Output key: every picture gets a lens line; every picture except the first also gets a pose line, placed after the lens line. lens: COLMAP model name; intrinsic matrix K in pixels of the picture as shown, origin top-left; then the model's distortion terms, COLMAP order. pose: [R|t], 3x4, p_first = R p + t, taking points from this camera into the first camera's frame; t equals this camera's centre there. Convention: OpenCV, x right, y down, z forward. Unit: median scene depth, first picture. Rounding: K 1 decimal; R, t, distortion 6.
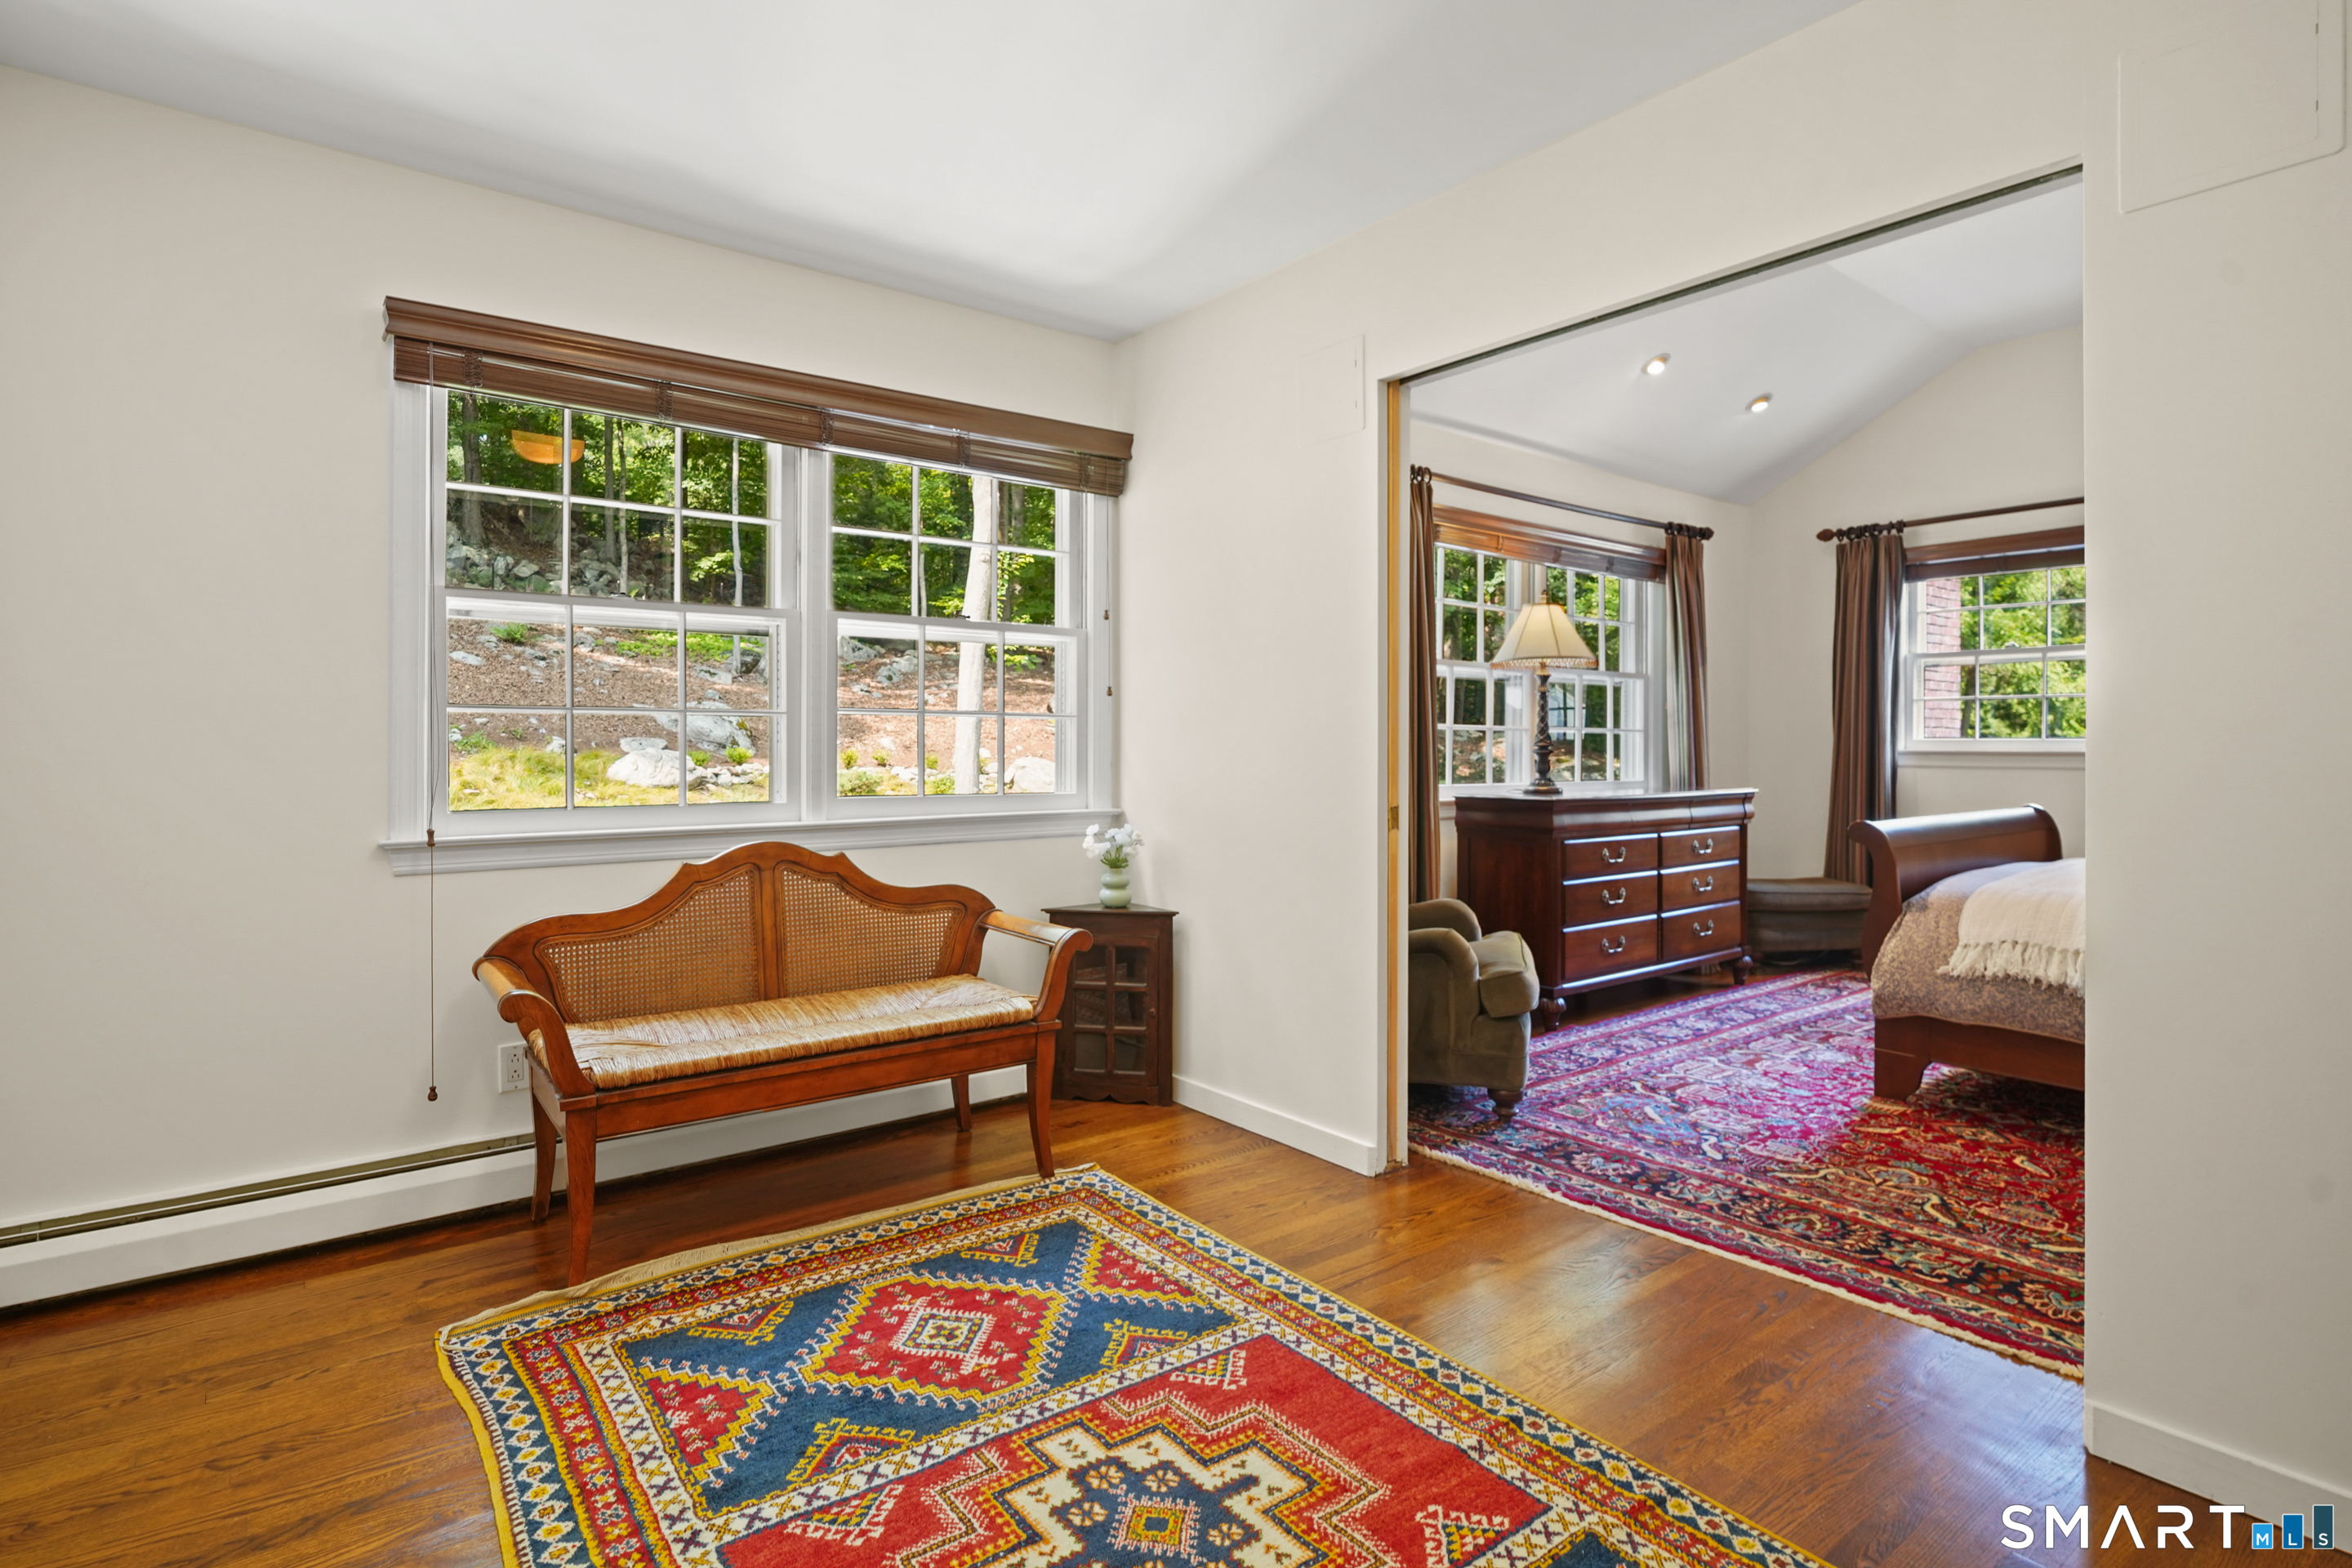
lens RADIAL K [[1154.3, 0, 1243.2], [0, 1154.3, 726.5], [0, 0, 1]] dist [-0.000765, -0.000152]
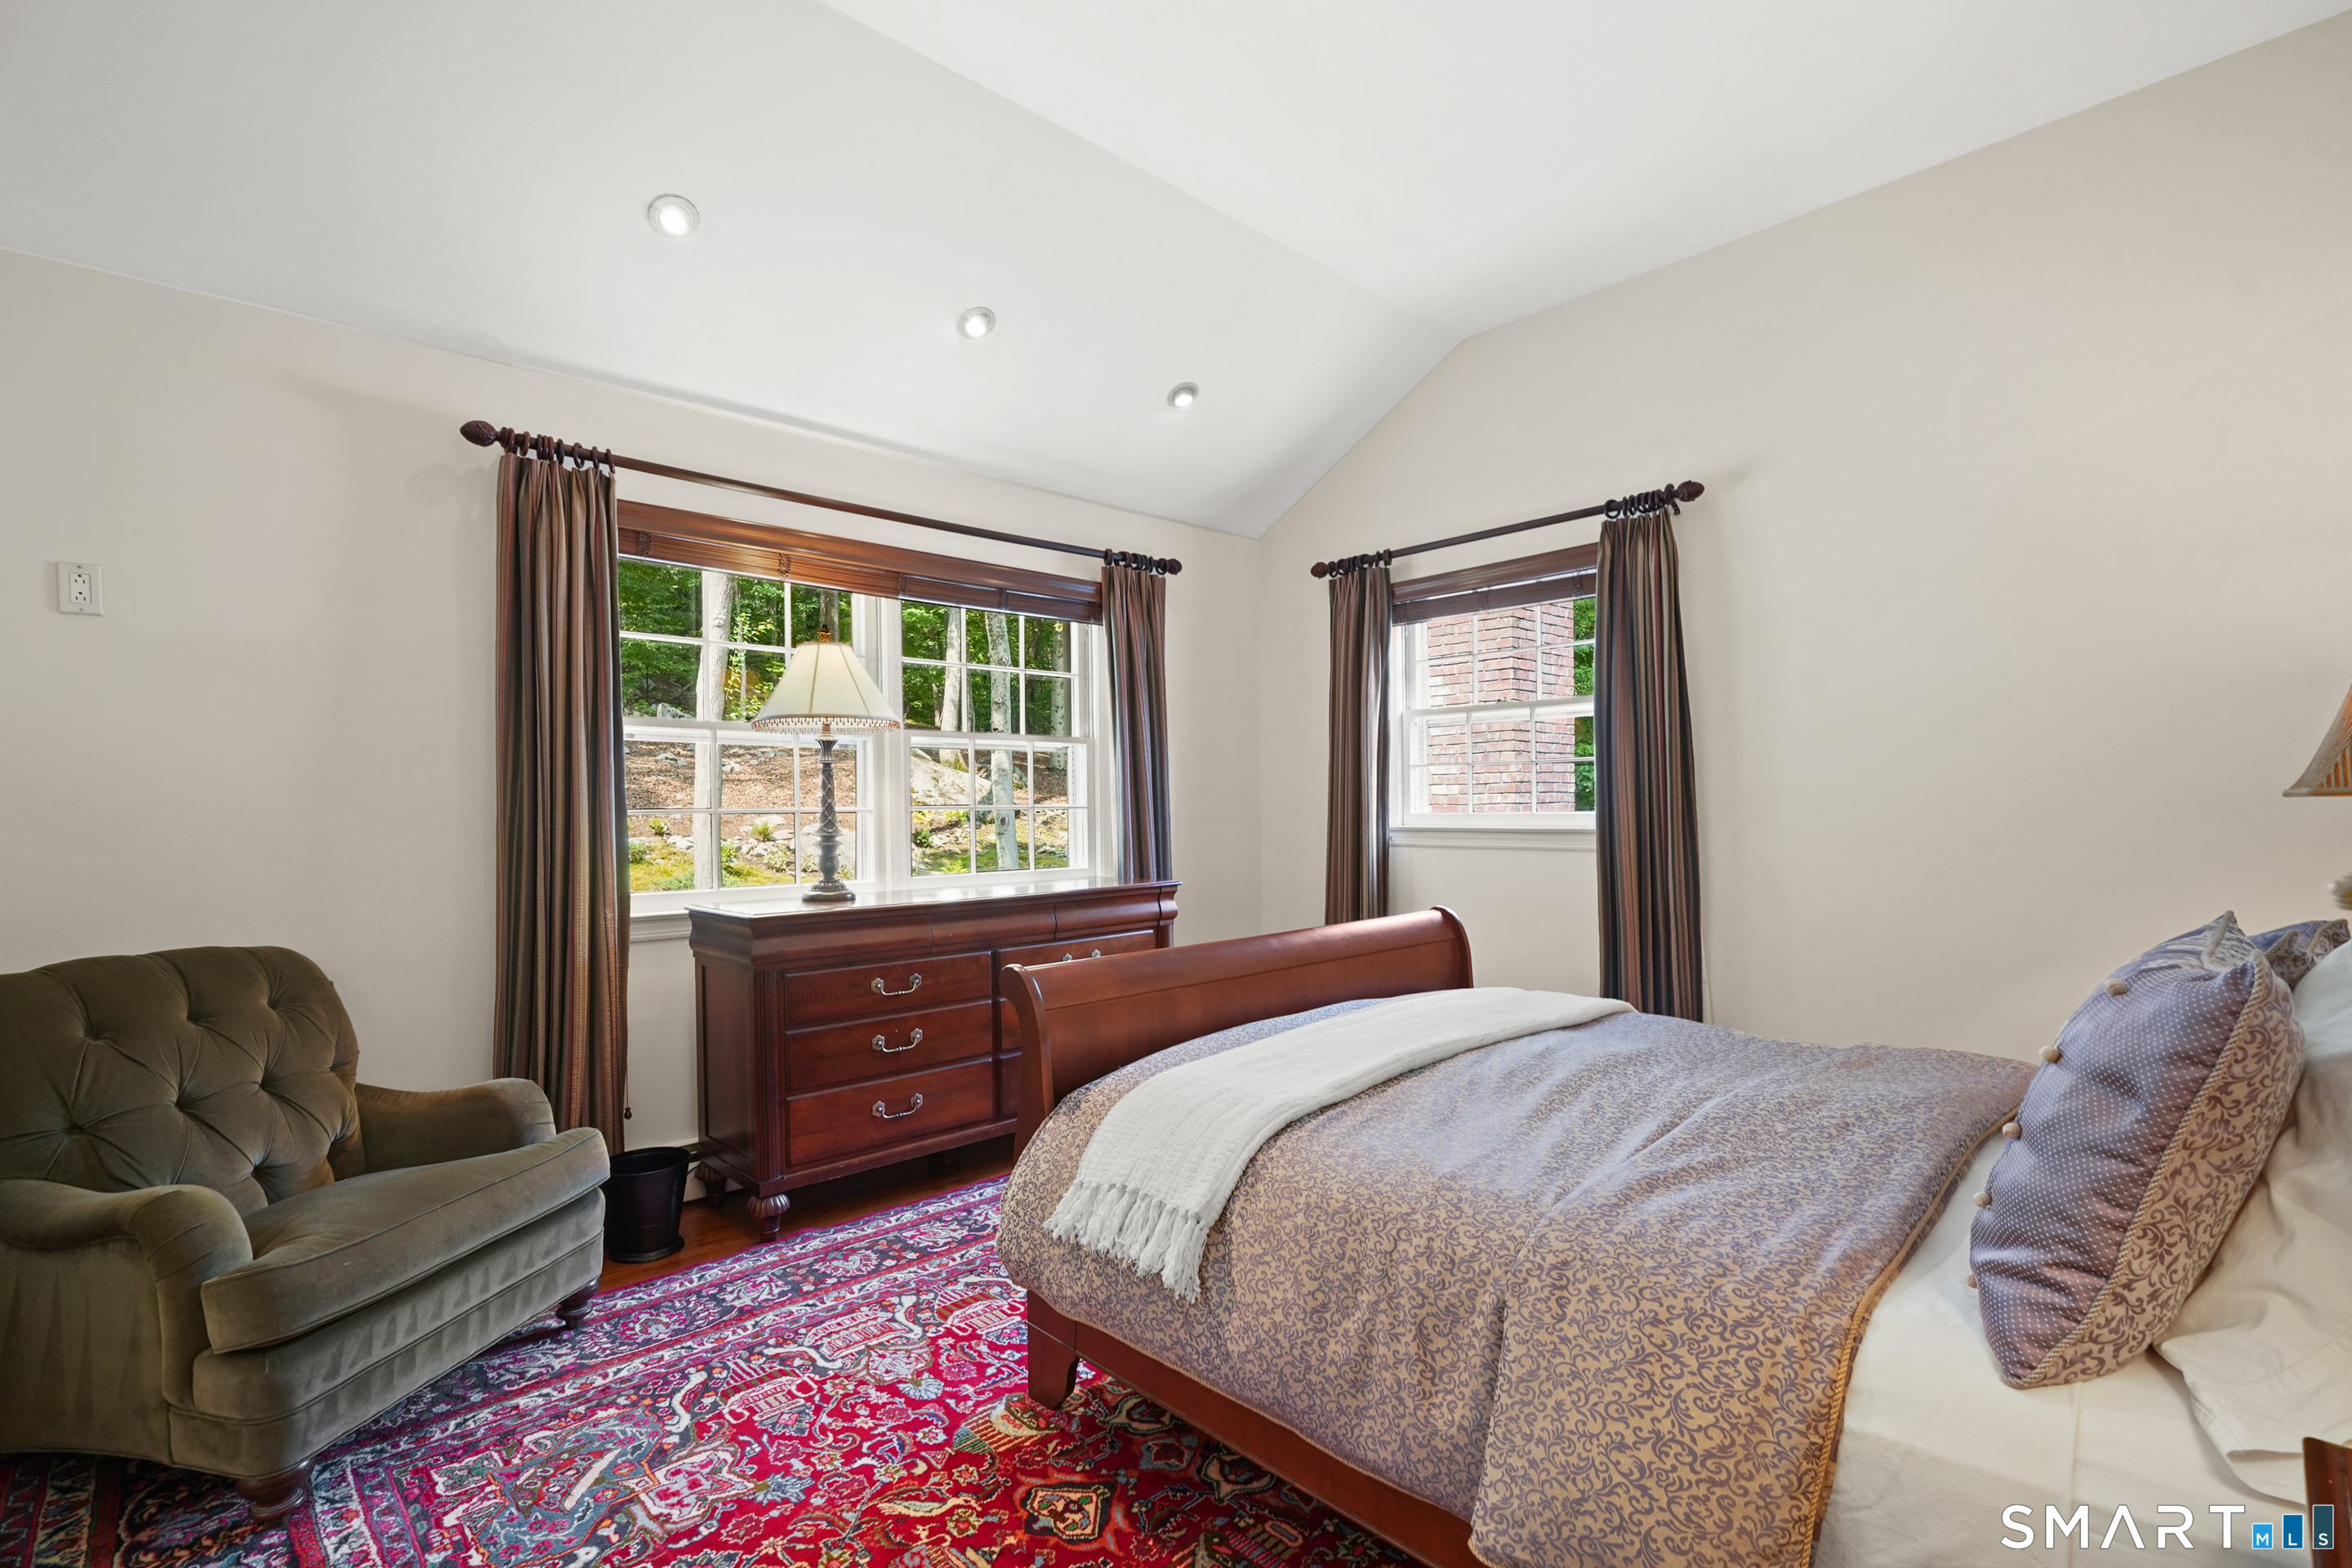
lens RADIAL K [[1078.6, 0, 1170.0], [0, 1078.6, 796.0], [0, 0, 1]] dist [-0.011623, 0.004040]
pose [[0.996637, -0.012303, 0.081019, 0.349588], [0.011726, 0.999902, 0.007603, -0.009664], [-0.081104, -0.006628, 0.996684, 0.241509]]
